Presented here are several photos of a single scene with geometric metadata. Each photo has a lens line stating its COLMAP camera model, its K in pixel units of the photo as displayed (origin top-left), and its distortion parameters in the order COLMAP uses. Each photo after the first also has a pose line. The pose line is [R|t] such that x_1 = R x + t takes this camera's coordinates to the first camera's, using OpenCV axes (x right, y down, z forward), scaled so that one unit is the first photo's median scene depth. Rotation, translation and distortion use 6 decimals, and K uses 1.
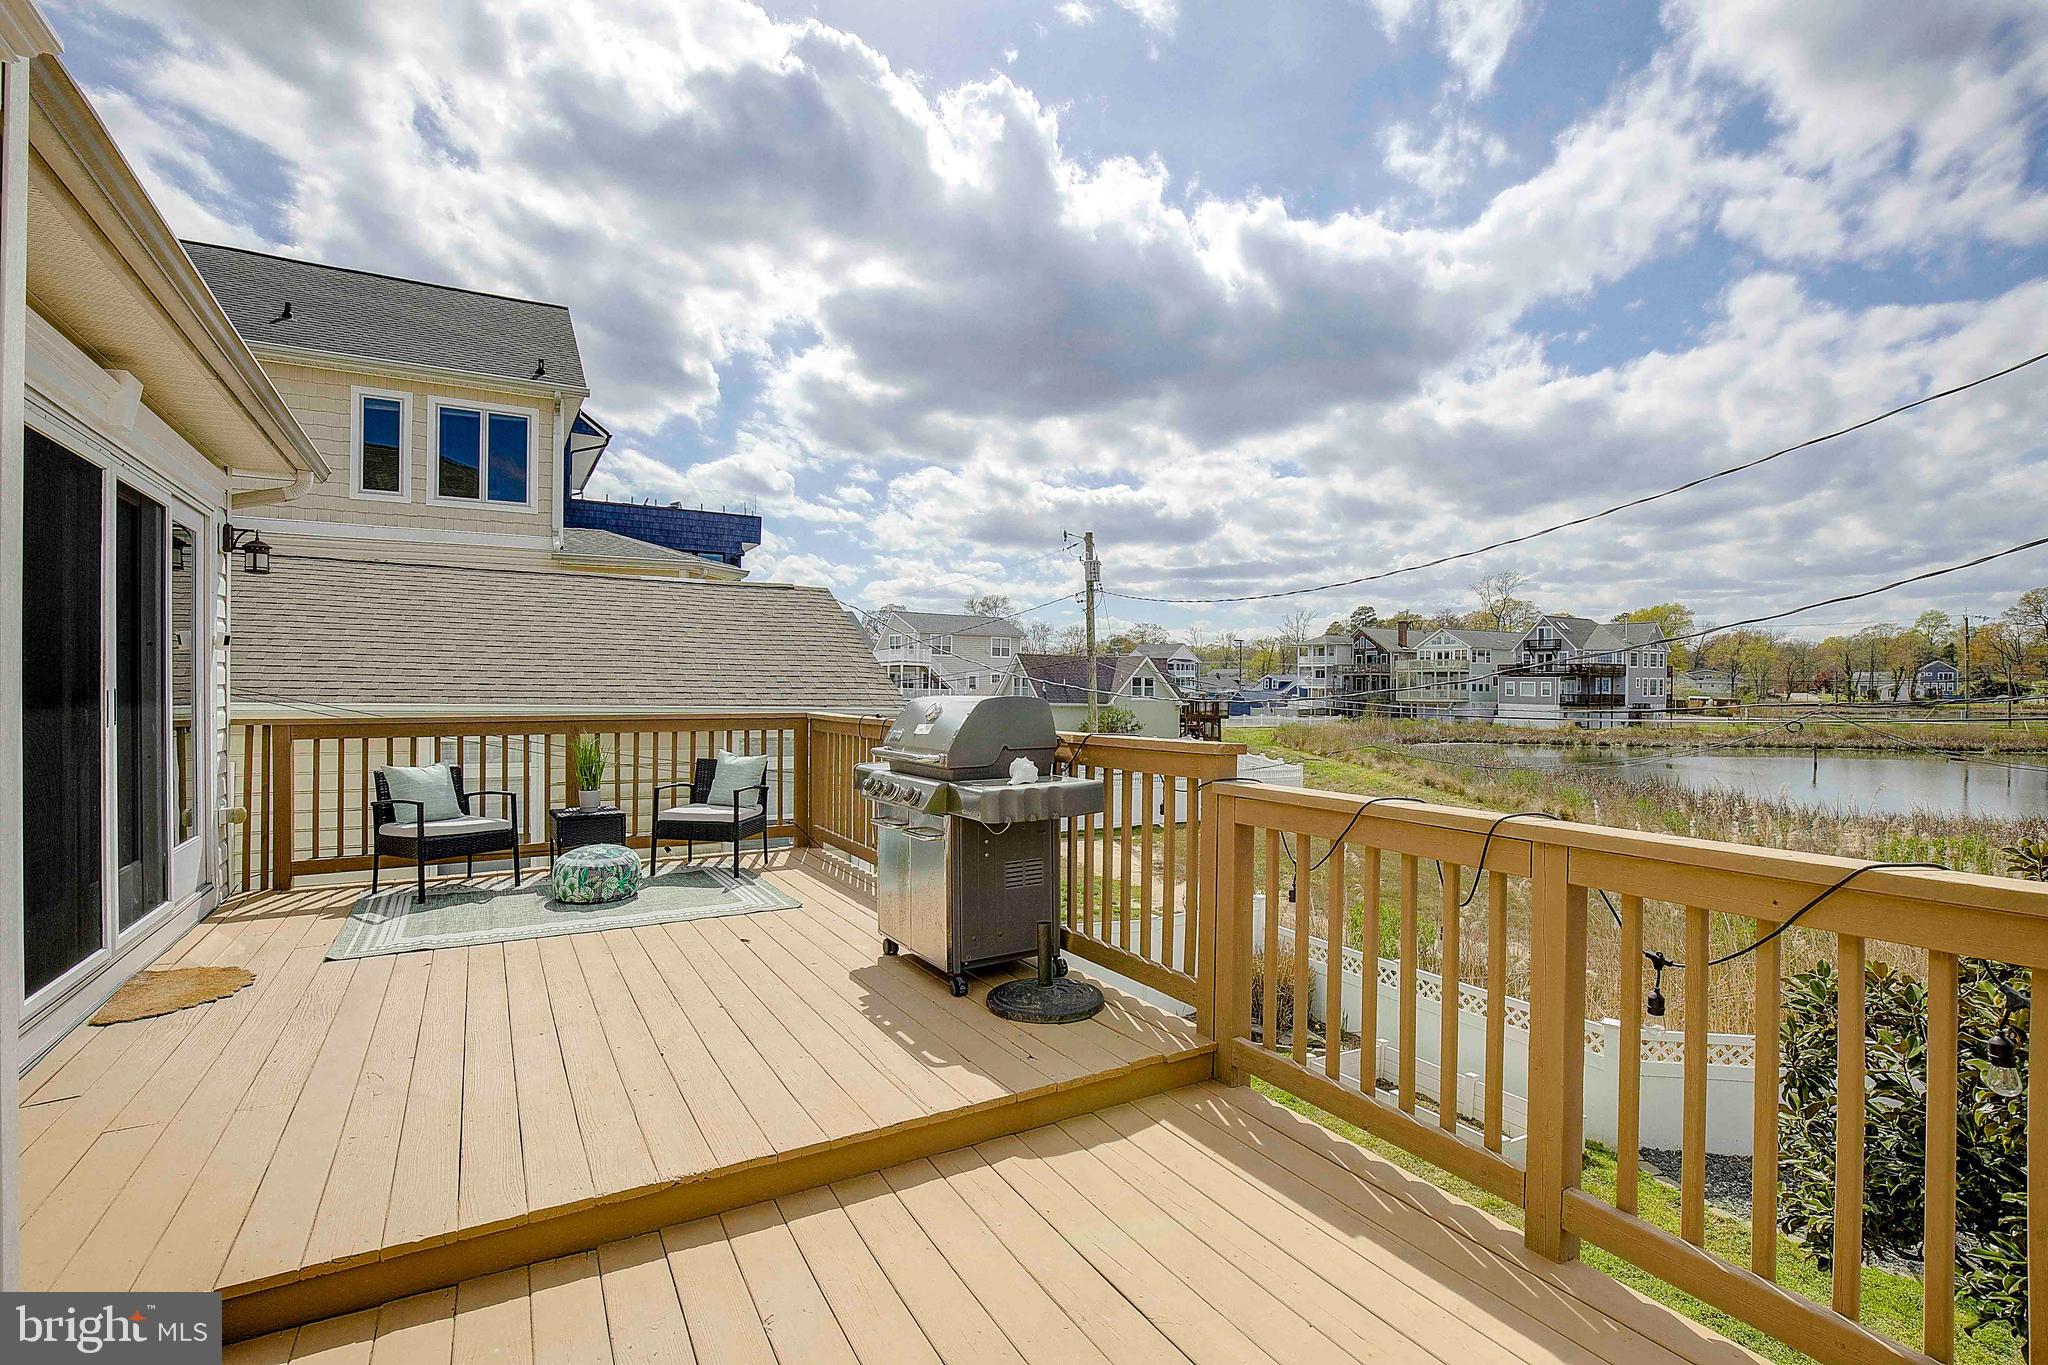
lens RADIAL K [[957.8, 0, 1052.3], [0, 957.8, 694.9], [0, 0, 1]] dist [-0.033064, -0.000194]
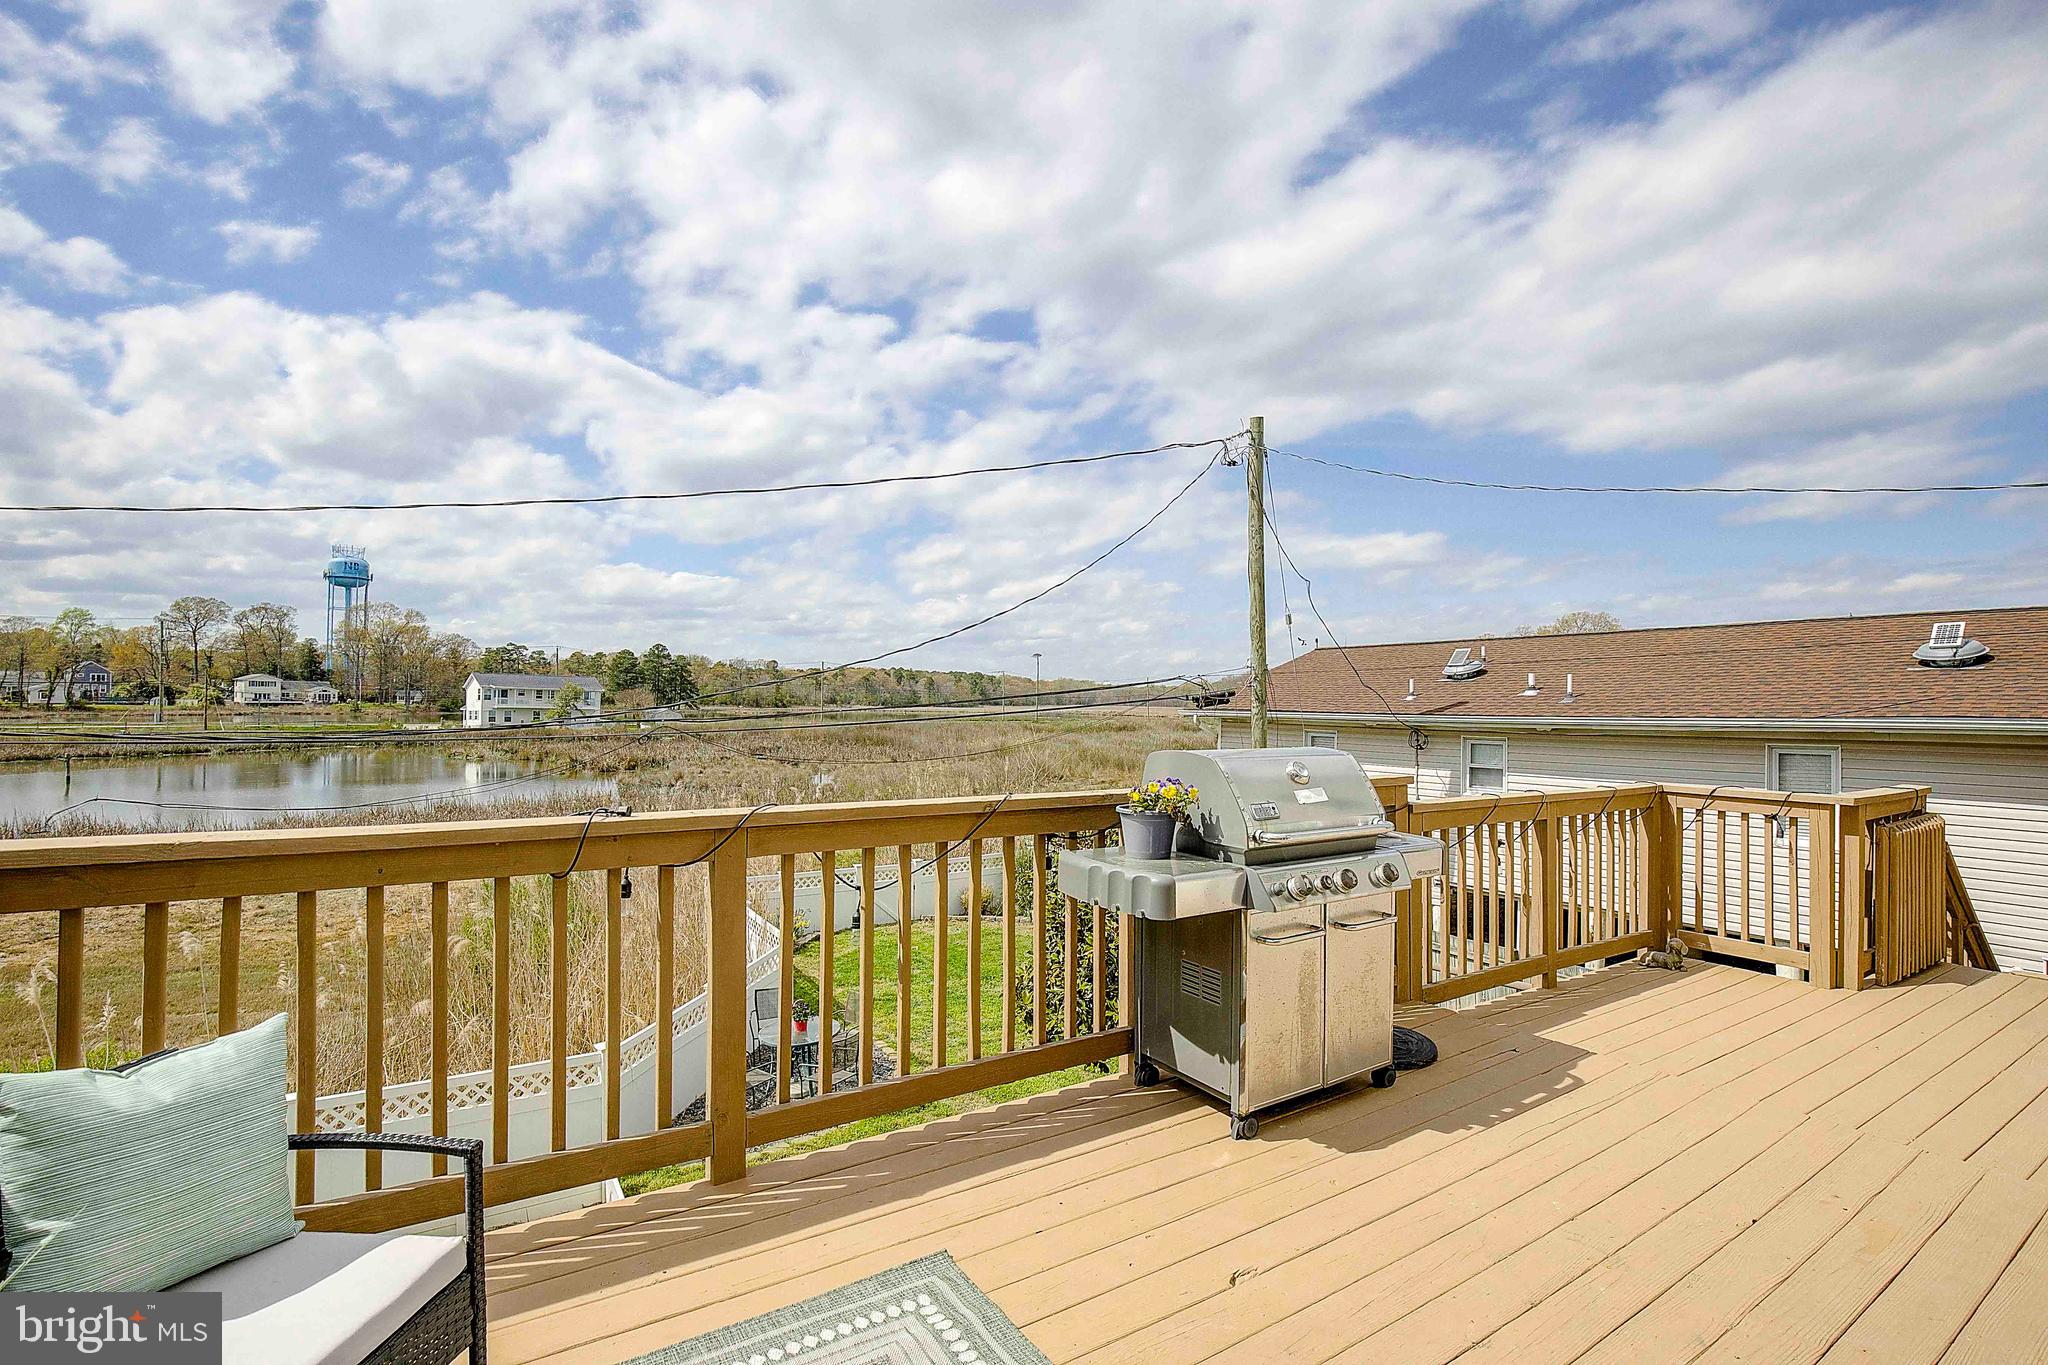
lens RADIAL K [[957.8, 0, 1052.3], [0, 957.8, 694.9], [0, 0, 1]] dist [-0.033064, -0.000194]
pose [[-0.048376, 0.004028, 0.998821, -0.077031], [-0.003559, 0.999985, -0.004205, -0.002694], [-0.998823, -0.003759, -0.048361, 0.109502]]
